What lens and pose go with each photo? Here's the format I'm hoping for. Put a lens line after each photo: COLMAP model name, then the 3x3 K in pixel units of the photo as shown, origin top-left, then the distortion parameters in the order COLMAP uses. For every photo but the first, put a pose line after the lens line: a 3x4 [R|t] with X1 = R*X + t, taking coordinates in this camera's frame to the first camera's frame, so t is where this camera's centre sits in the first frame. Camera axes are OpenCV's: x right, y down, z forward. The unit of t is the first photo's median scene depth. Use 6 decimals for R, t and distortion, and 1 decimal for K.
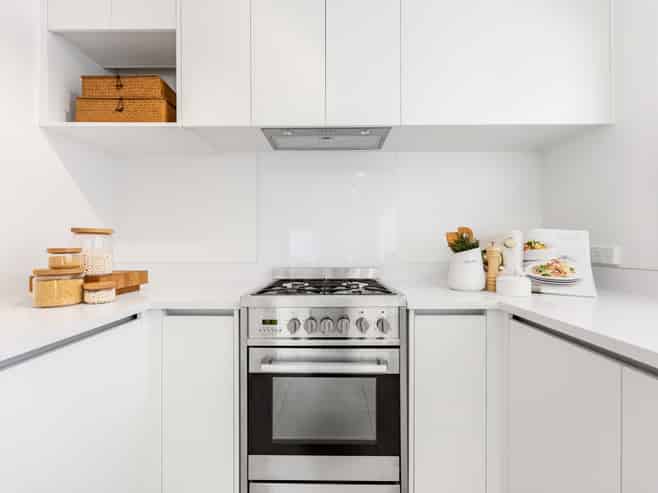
lens RADIAL K [[295.4, 0, 326.8], [0, 295.4, 248.6], [0, 0, 1]] dist [-0.003283, -0.000553]
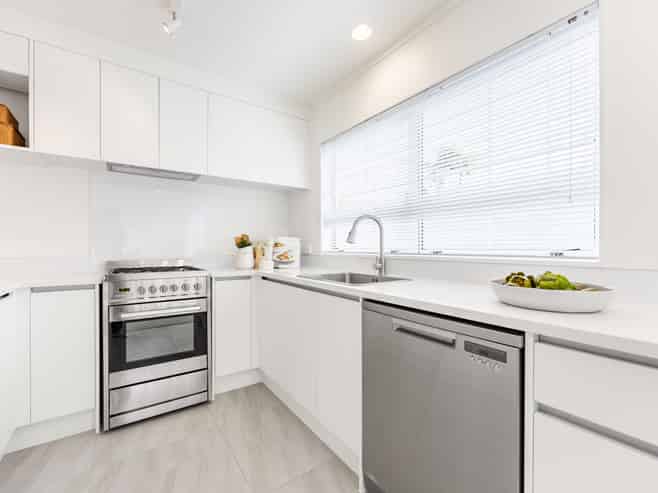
lens RADIAL K [[295.4, 0, 326.8], [0, 295.4, 248.6], [0, 0, 1]] dist [-0.003283, -0.000553]
pose [[0.804562, 0.000846, 0.593868, -0.241012], [0.000036, 0.999999, -0.001473, 0.019544], [-0.593869, 0.001206, 0.804561, -0.909928]]
